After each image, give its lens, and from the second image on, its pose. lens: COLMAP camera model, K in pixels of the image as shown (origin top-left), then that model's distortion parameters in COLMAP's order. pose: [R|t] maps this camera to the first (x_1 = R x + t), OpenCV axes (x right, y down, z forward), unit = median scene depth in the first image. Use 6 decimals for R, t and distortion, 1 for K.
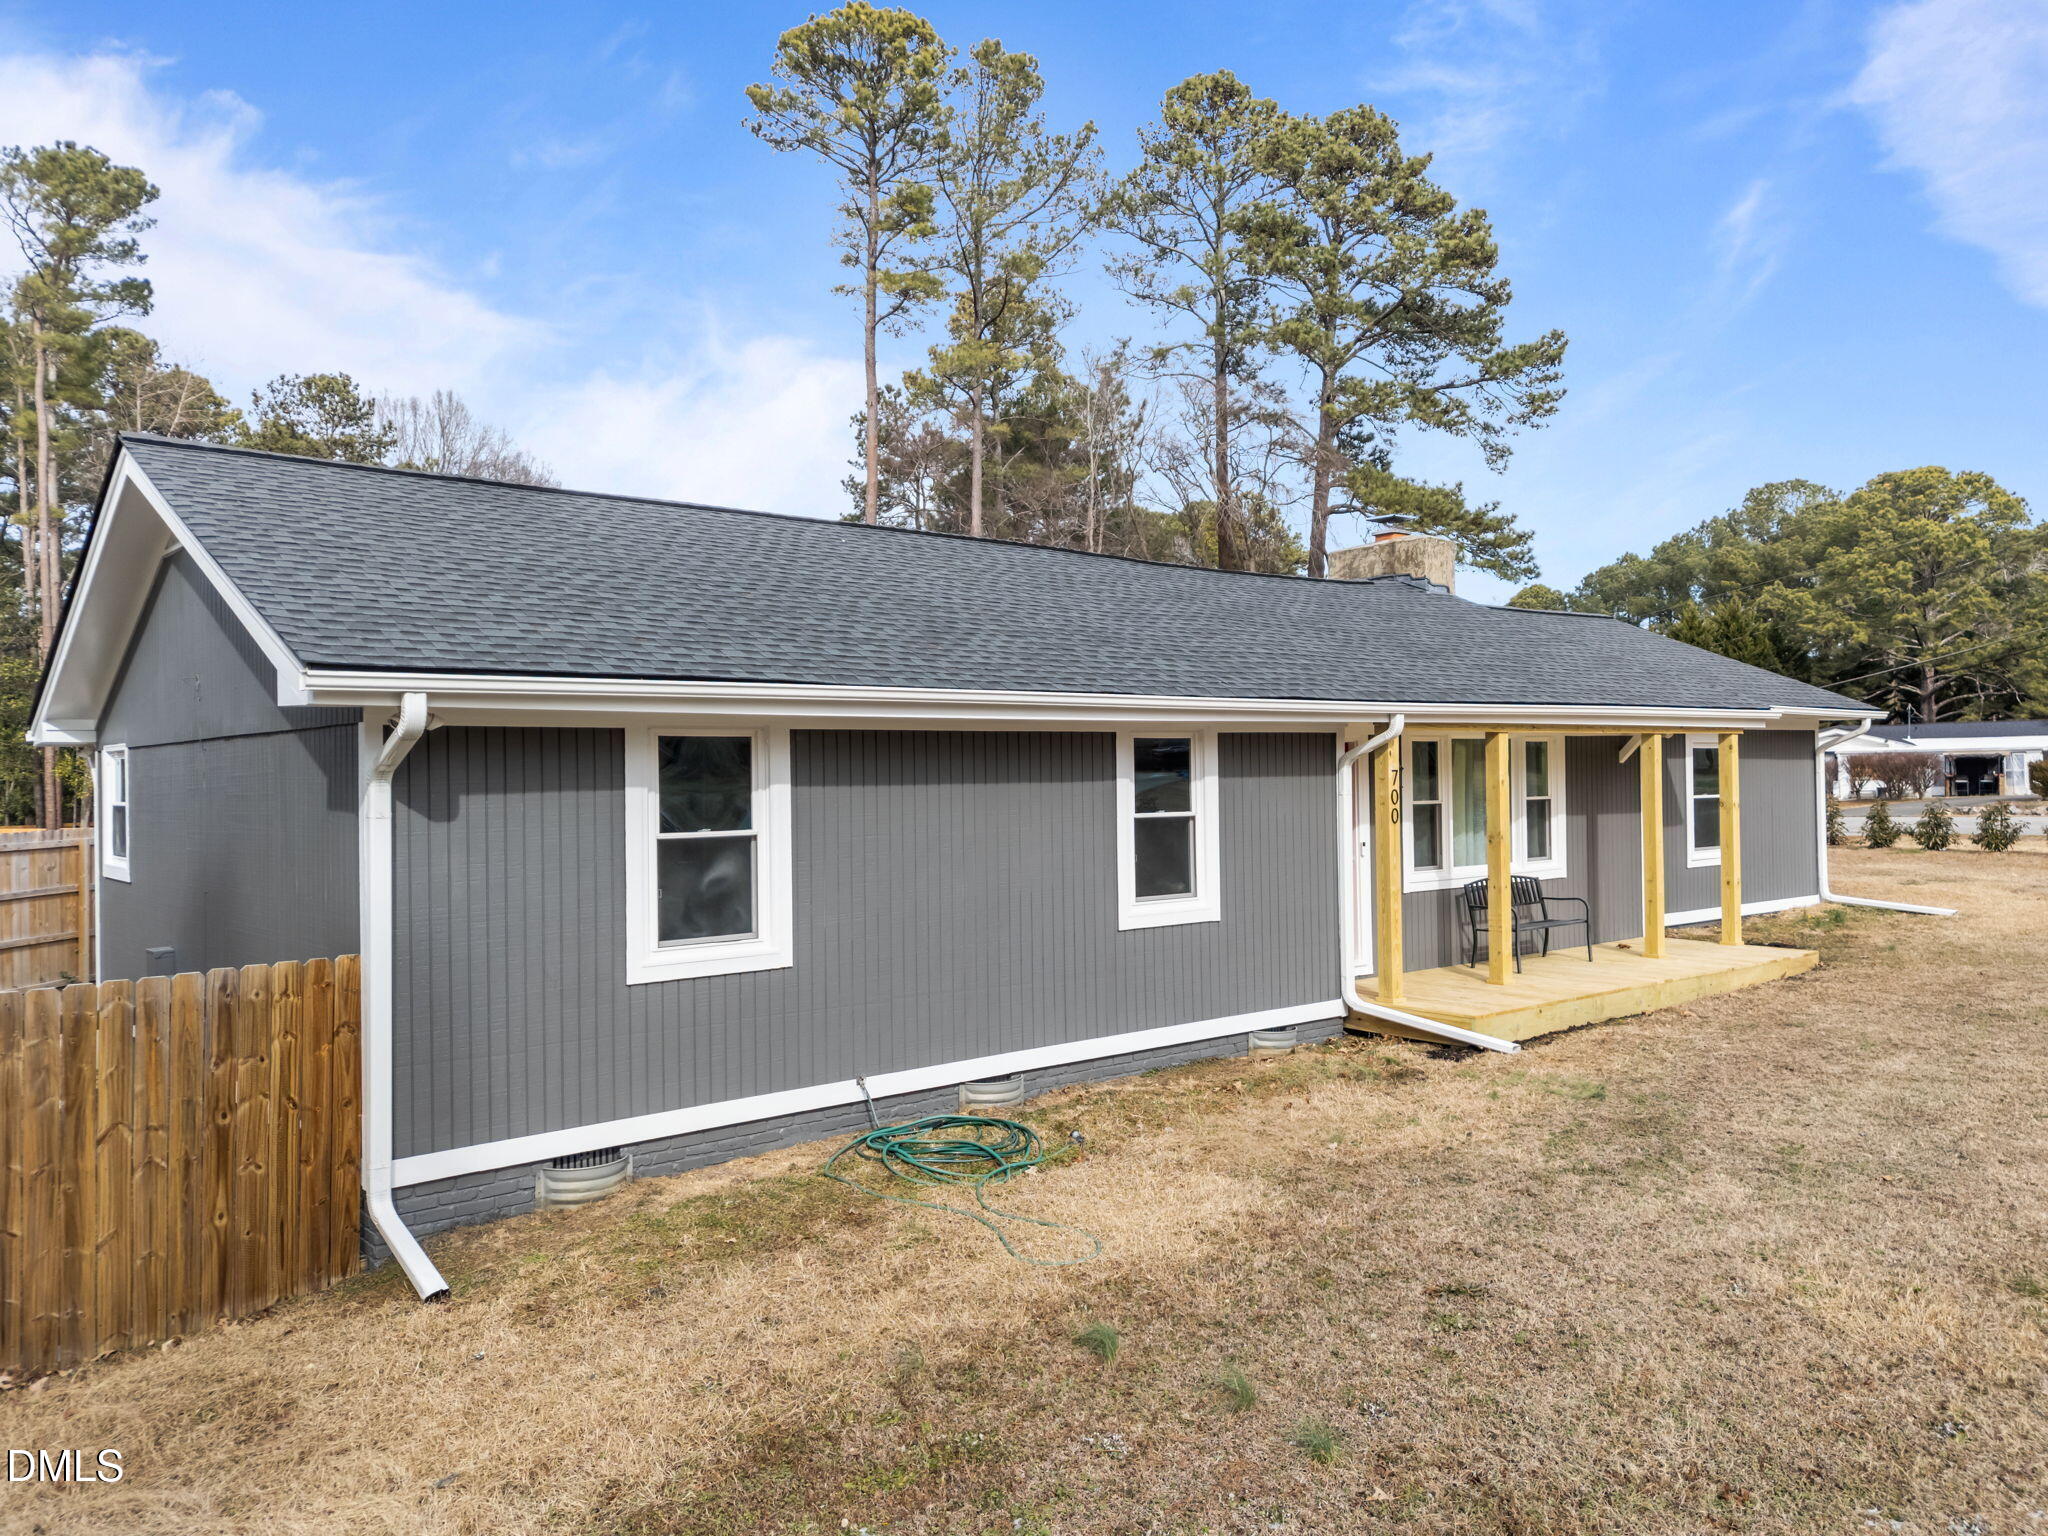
lens RADIAL K [[1511.8, 0, 1013.1], [0, 1511.8, 759.2], [0, 0, 1]] dist [0.035676, 0.000458]
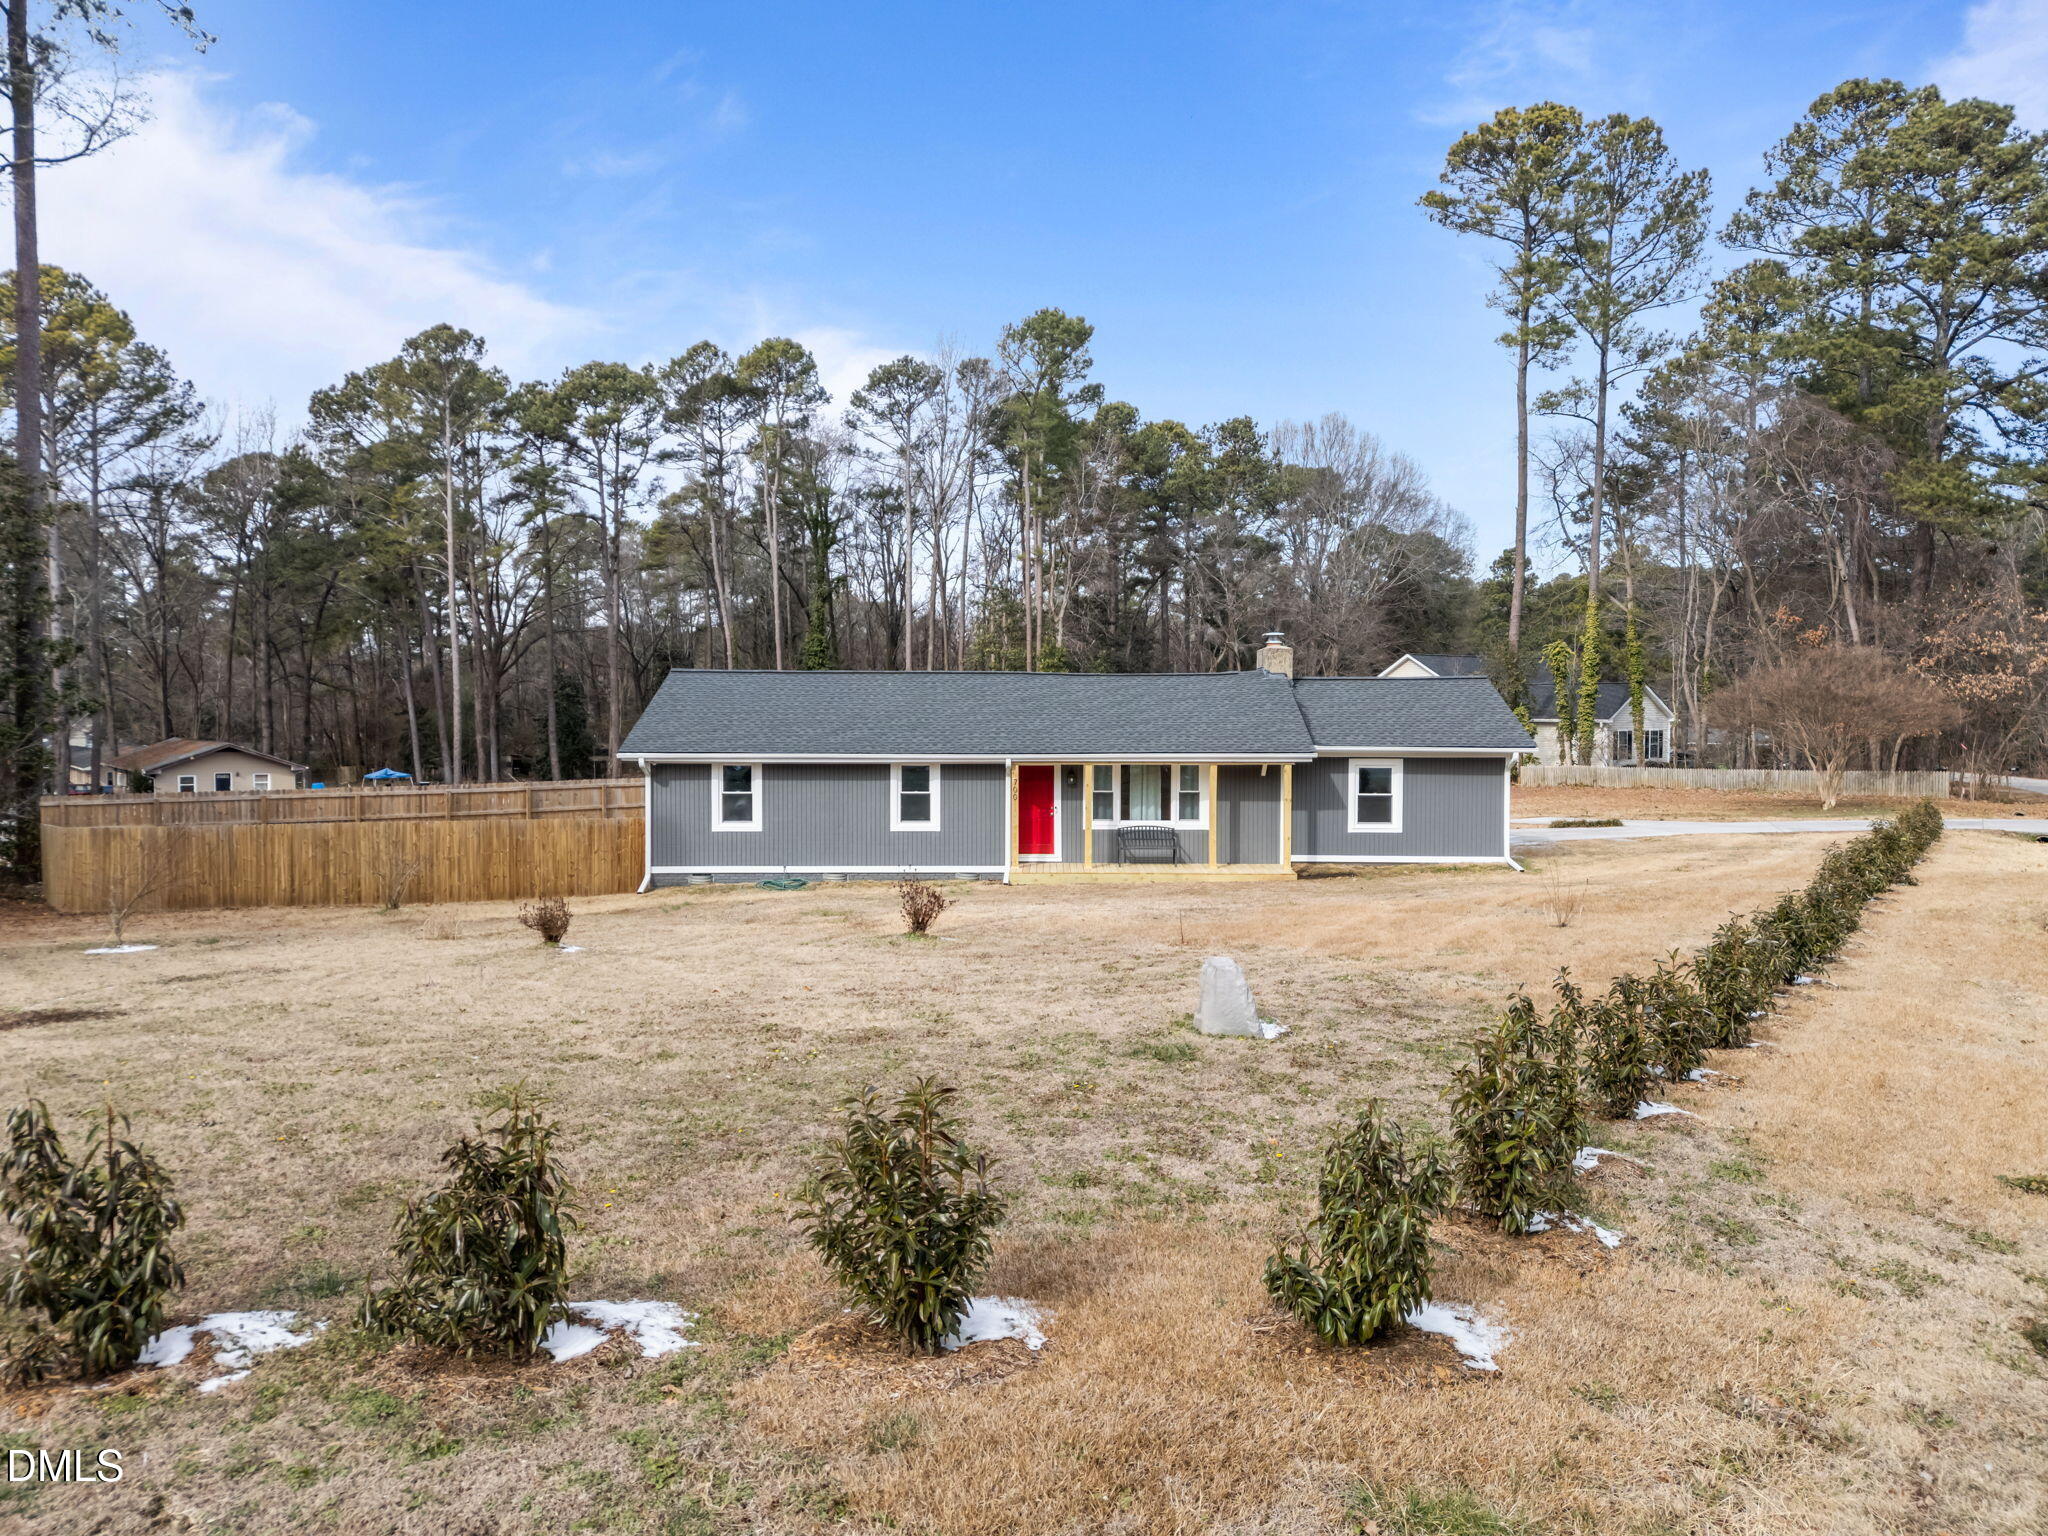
lens RADIAL K [[1511.8, 0, 1006.2], [0, 1511.8, 764.0], [0, 0, 1]] dist [0.035676, 0.000458]
pose [[0.753947, 0.038780, -0.655790, 1.664054], [-0.004015, 0.998510, 0.054430, -0.137328], [0.656923, -0.038404, 0.752979, -0.819283]]
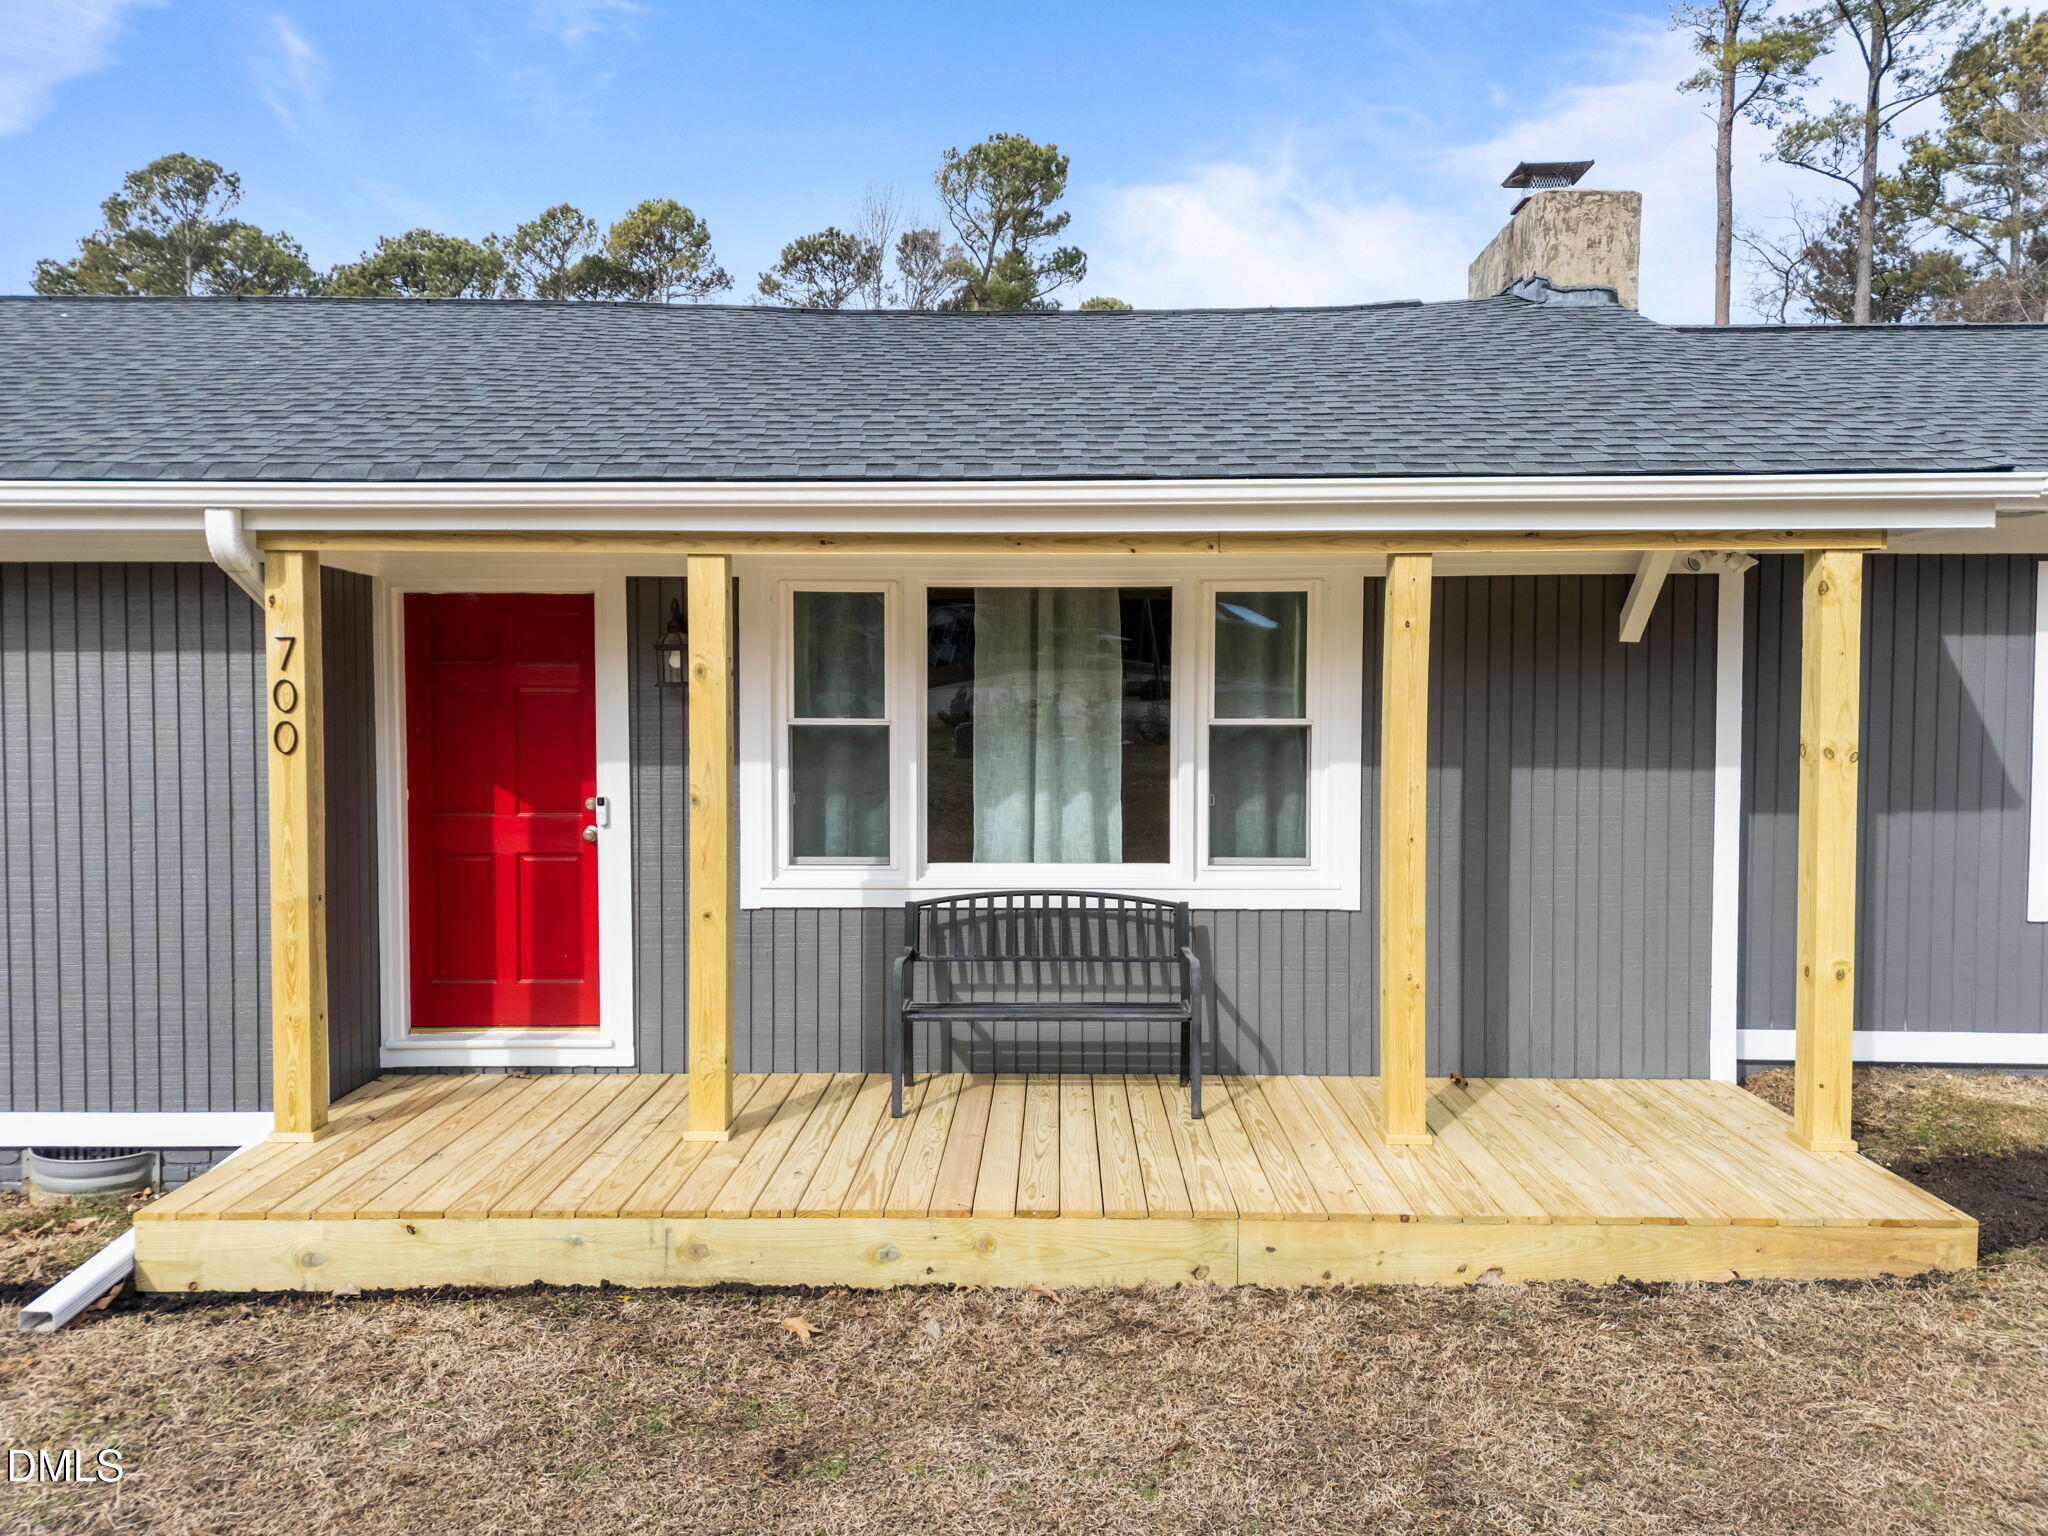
lens RADIAL K [[1511.8, 0, 1044.6], [0, 1511.8, 778.8], [0, 0, 1]] dist [0.035676, 0.000458]
pose [[0.768407, 0.040796, -0.638660, 0.622316], [-0.004783, 0.998304, 0.058015, 0.018792], [0.639944, -0.041525, 0.767299, 0.681617]]
